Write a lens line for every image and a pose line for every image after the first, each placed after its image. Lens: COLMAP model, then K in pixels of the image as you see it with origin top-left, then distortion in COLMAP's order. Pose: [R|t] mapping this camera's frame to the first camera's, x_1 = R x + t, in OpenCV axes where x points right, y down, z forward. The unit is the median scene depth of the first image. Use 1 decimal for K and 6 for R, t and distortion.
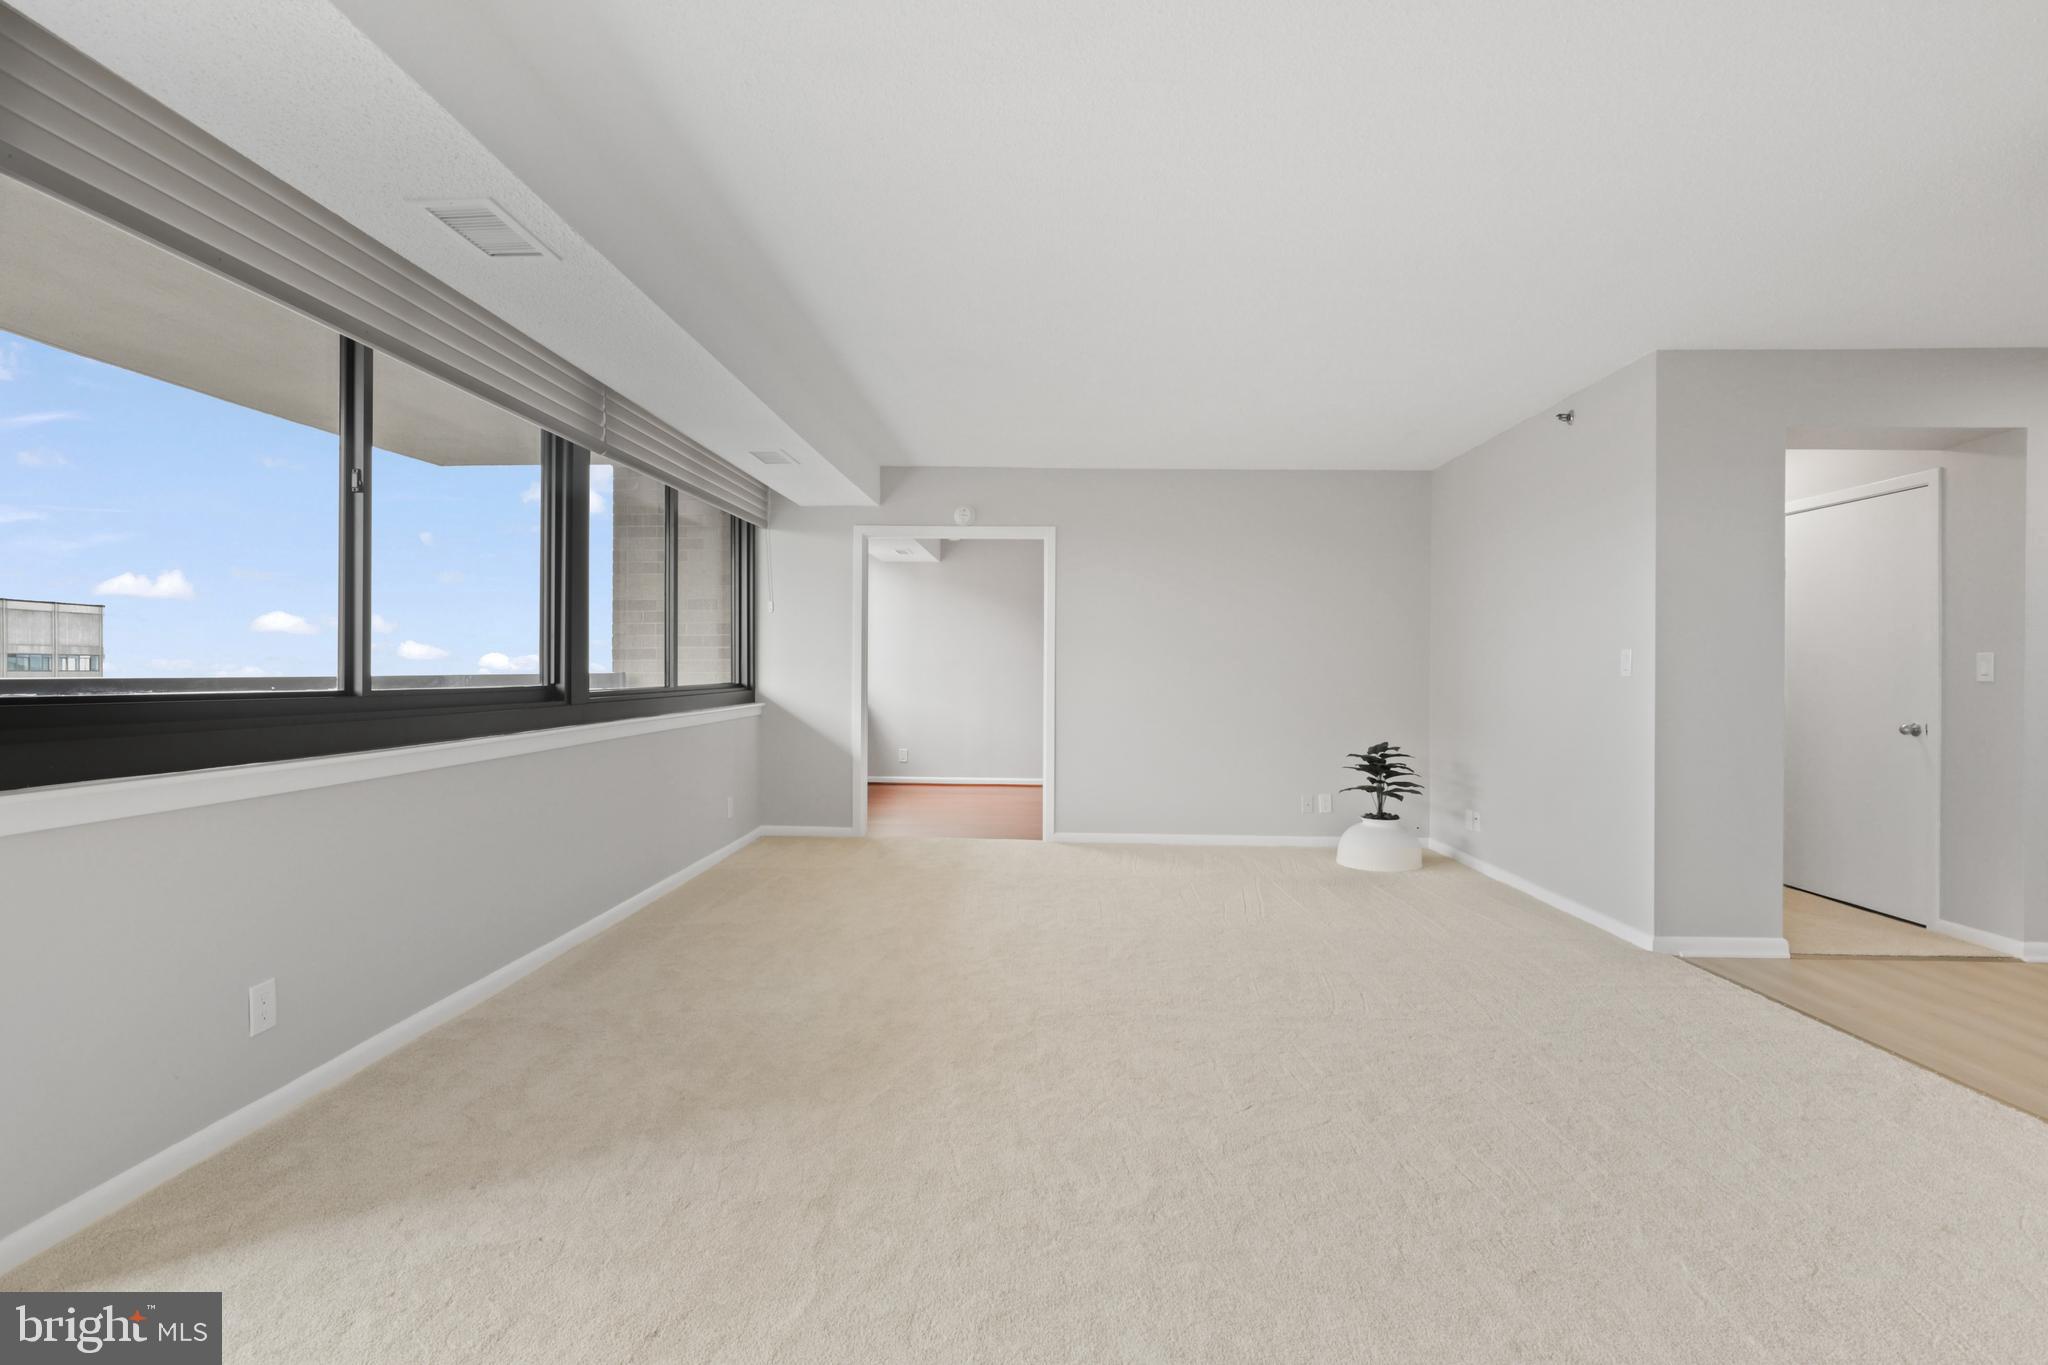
lens RADIAL K [[1029.7, 0, 1025.4], [0, 1029.7, 676.2], [0, 0, 1]] dist [-0.018483, 0.010130]
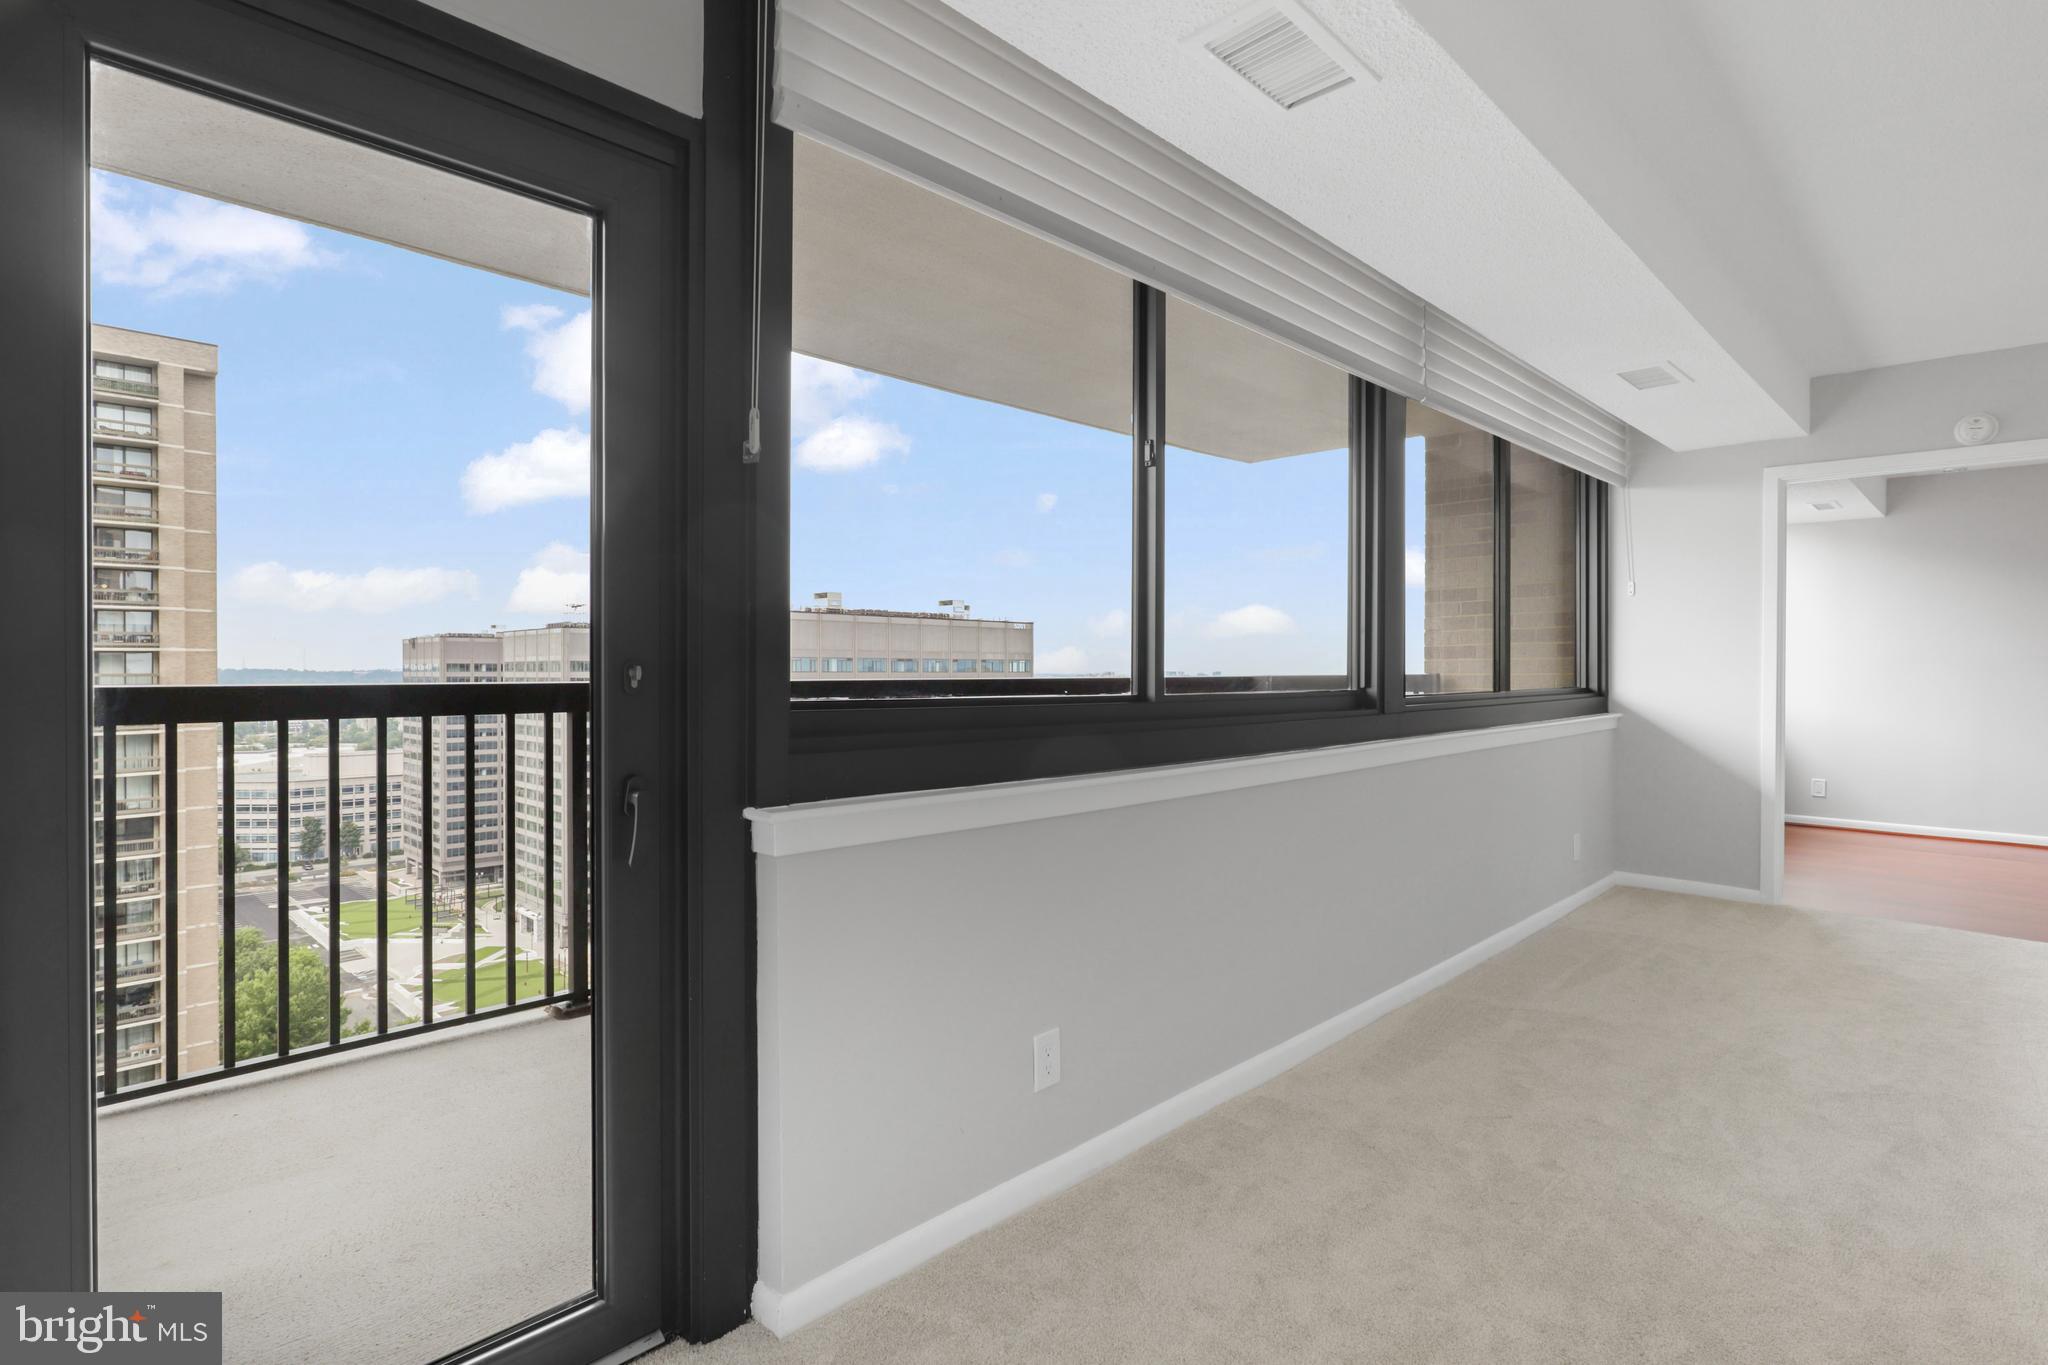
lens RADIAL K [[1029.7, 0, 1025.4], [0, 1029.7, 676.2], [0, 0, 1]] dist [-0.018483, 0.010130]
pose [[0.736760, 0.001966, -0.676152, -0.099148], [-0.002486, 0.999997, 0.000200, -0.001496], [0.676150, 0.001534, 0.736762, 0.201144]]
